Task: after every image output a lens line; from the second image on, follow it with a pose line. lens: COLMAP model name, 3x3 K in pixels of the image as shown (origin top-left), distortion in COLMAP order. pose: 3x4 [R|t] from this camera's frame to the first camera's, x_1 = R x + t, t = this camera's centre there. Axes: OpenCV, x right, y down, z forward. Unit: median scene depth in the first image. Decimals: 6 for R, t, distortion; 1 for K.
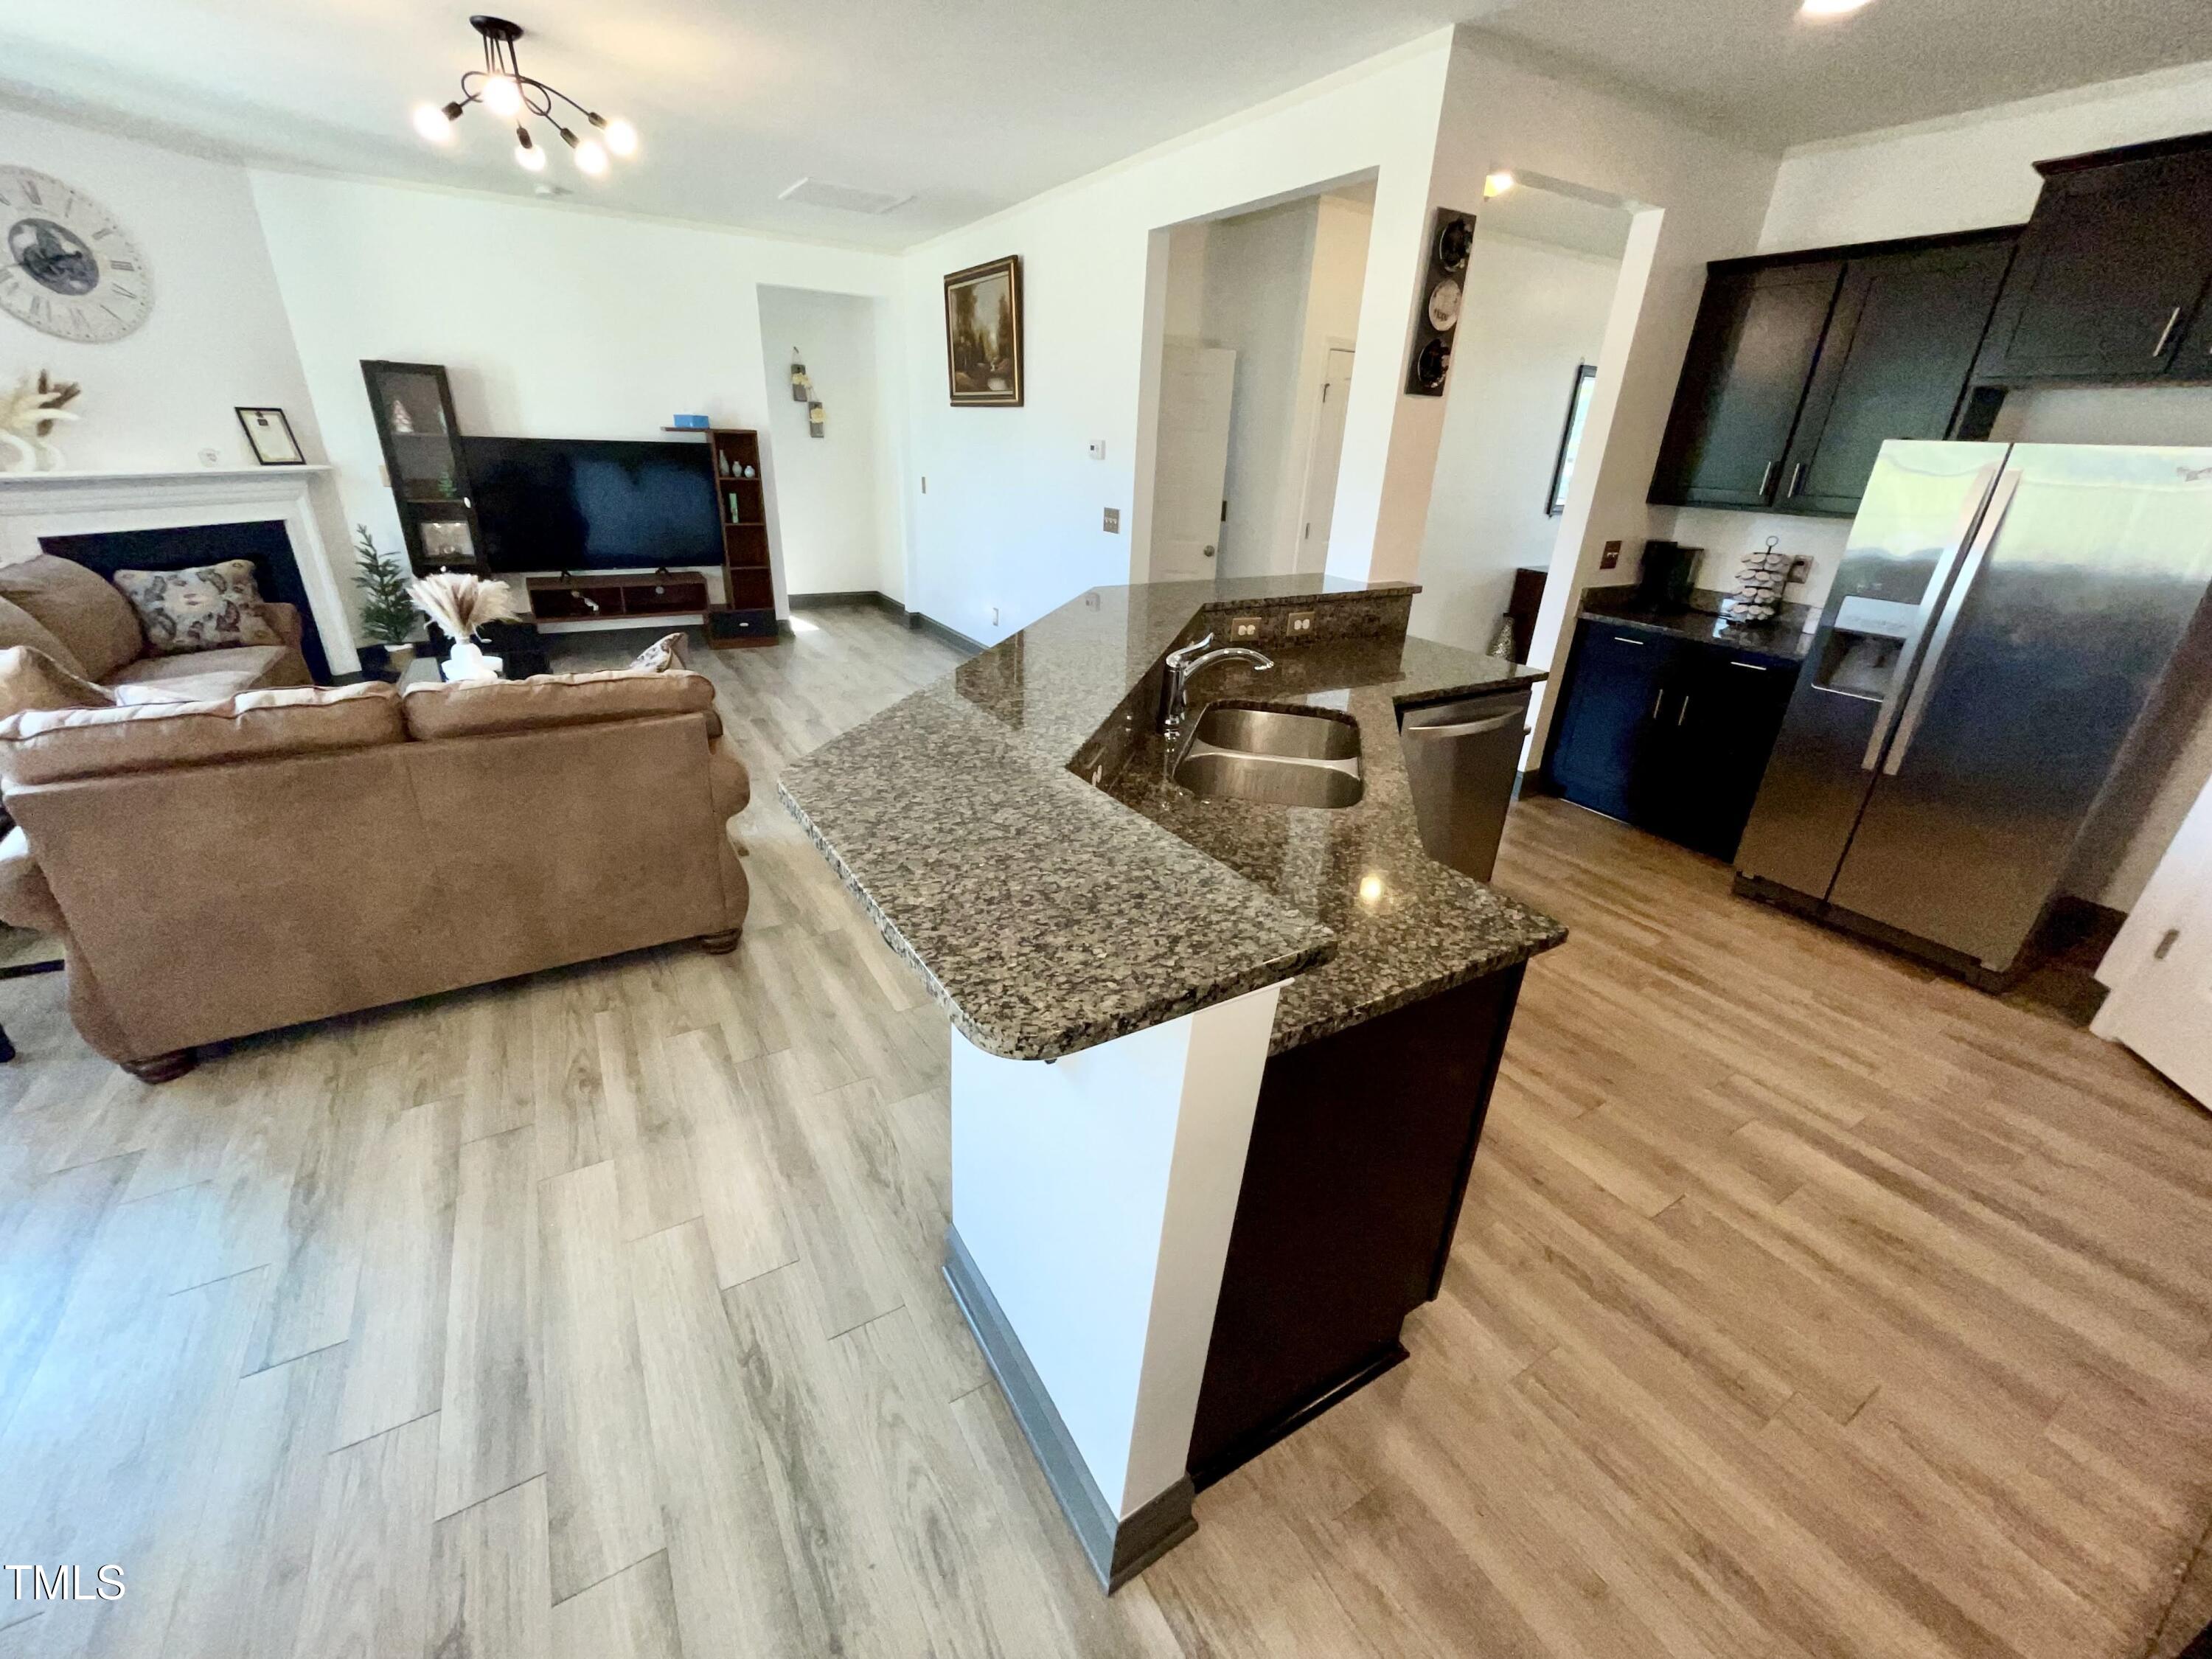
lens RADIAL K [[895.6, 0, 1102.1], [0, 895.6, 829.7], [0, 0, 1]] dist [-0.000728, -0.000446]
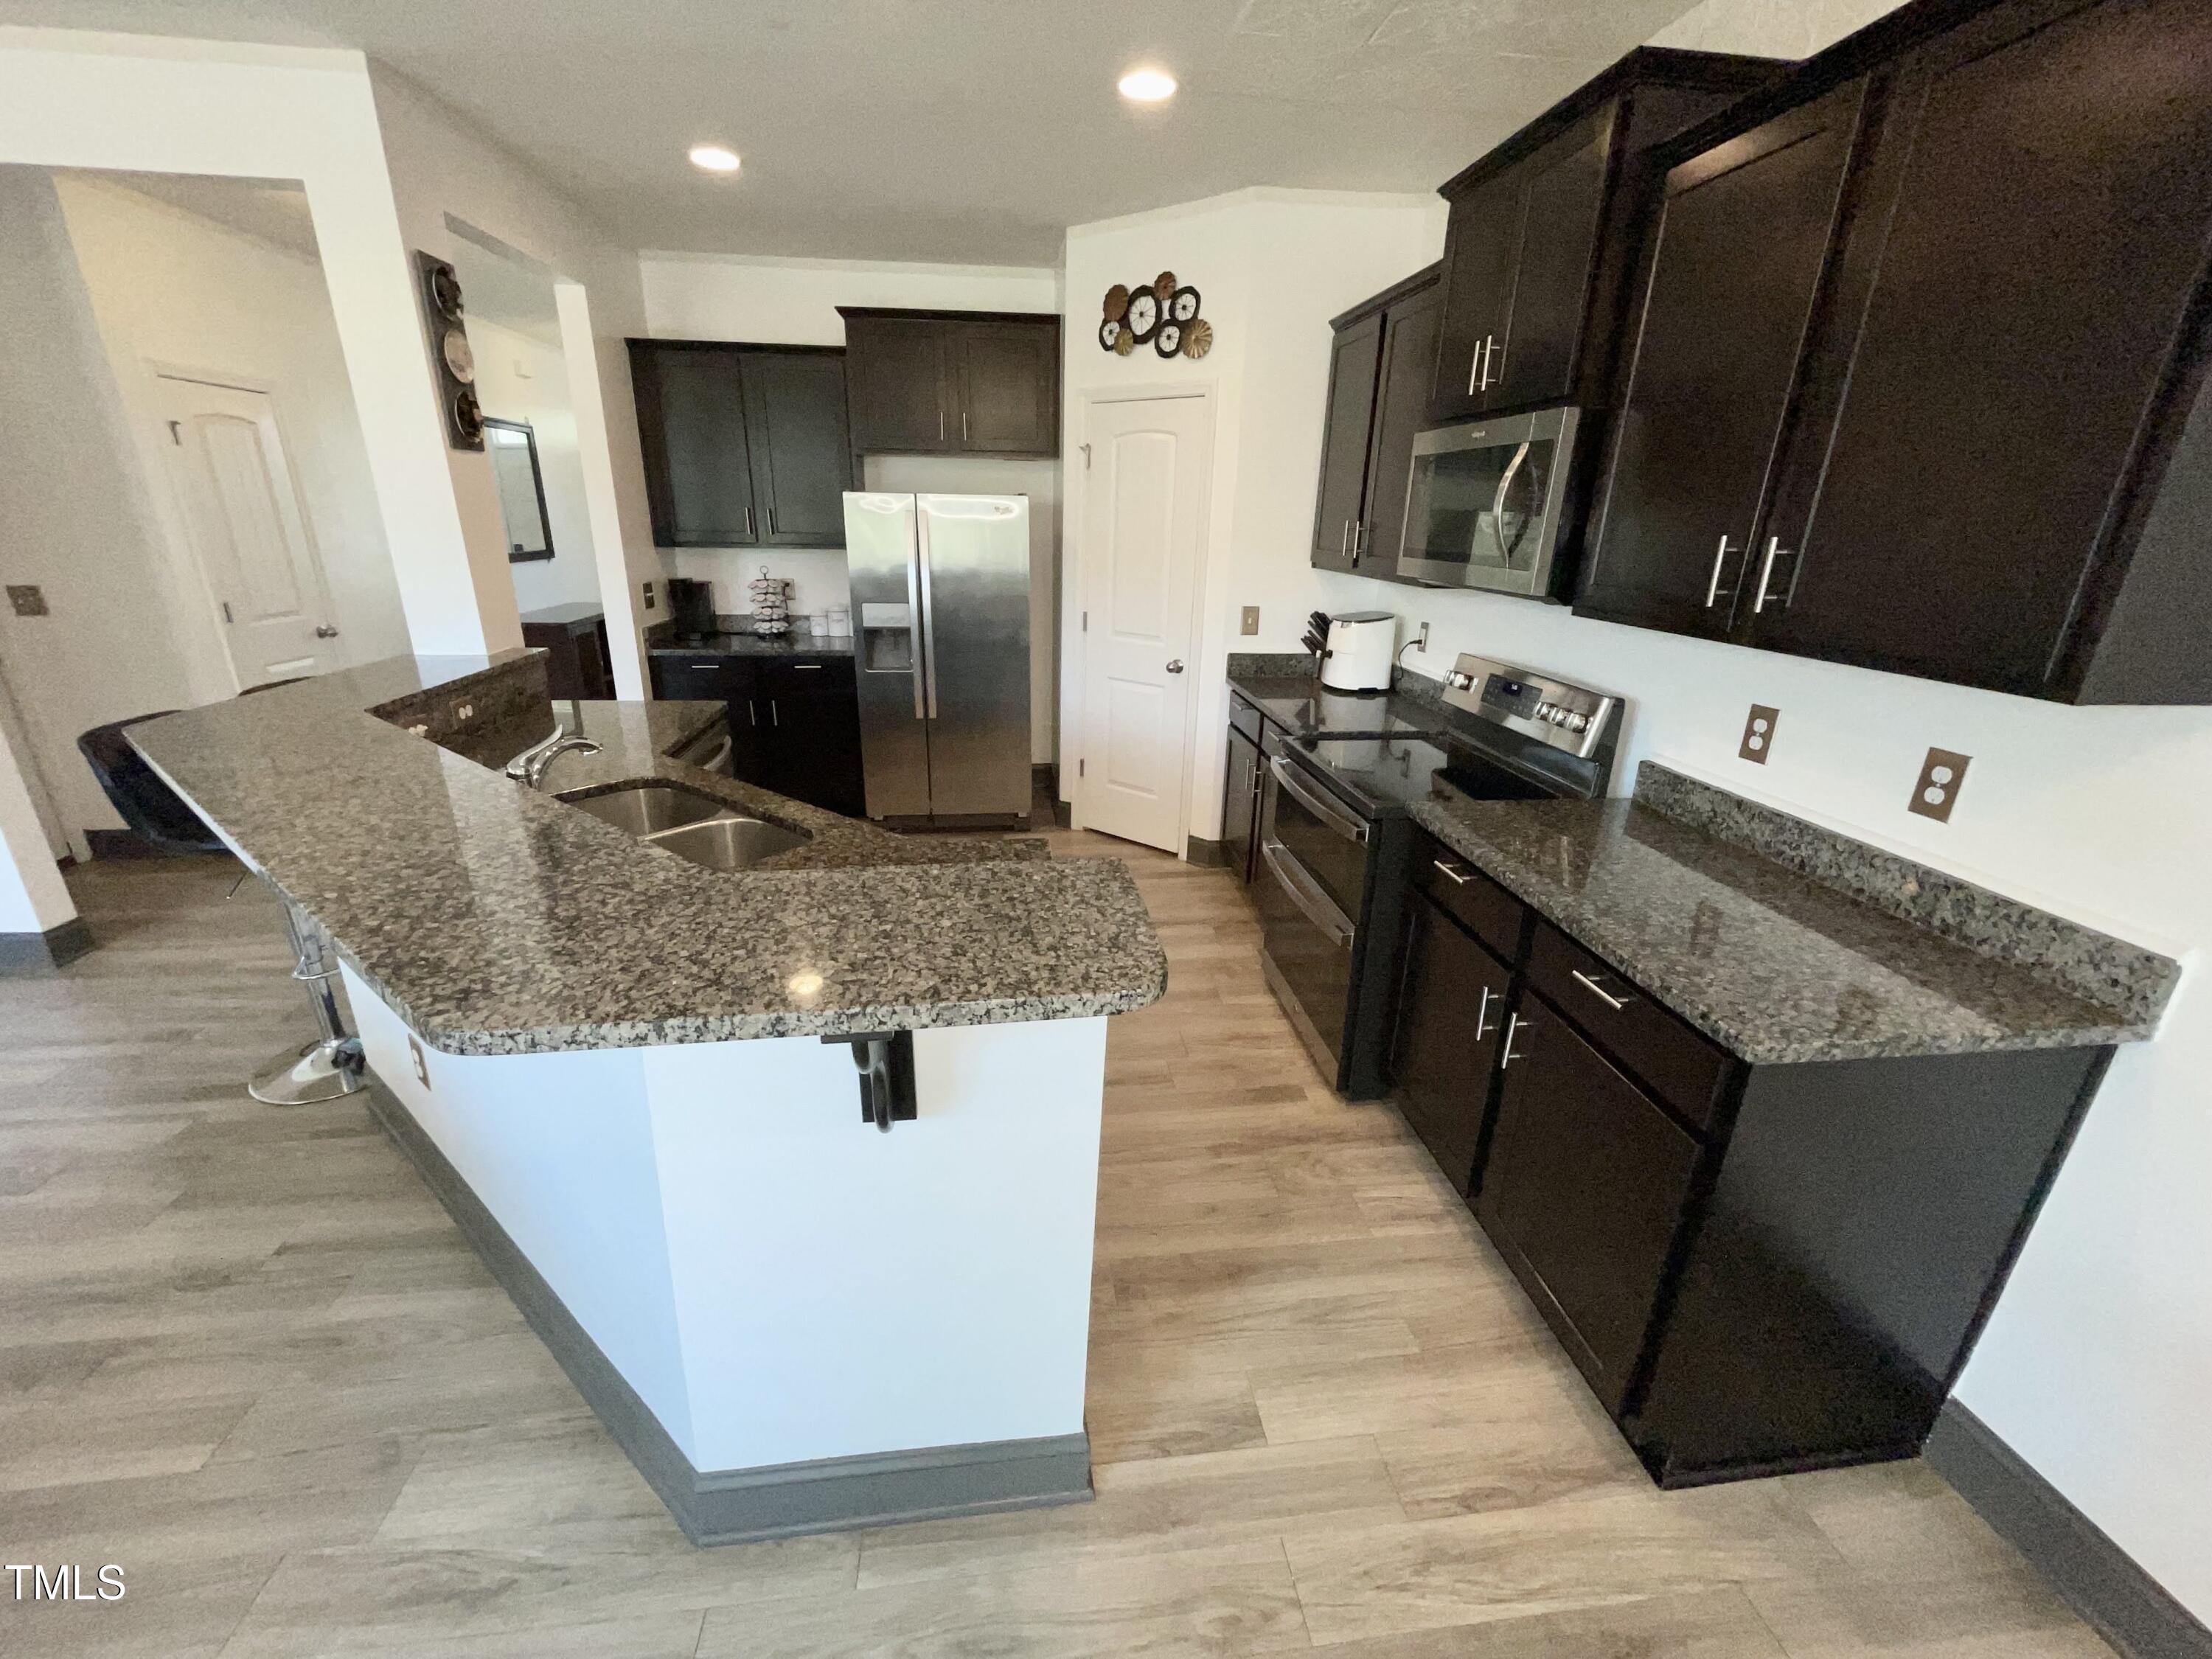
lens RADIAL K [[895.6, 0, 1102.1], [0, 895.6, 829.7], [0, 0, 1]] dist [-0.000728, -0.000446]
pose [[0.407519, -0.334686, 0.849655, -0.324653], [0.365732, 0.912357, 0.183969, -0.067531], [-0.836760, 0.235775, 0.494209, 0.102547]]
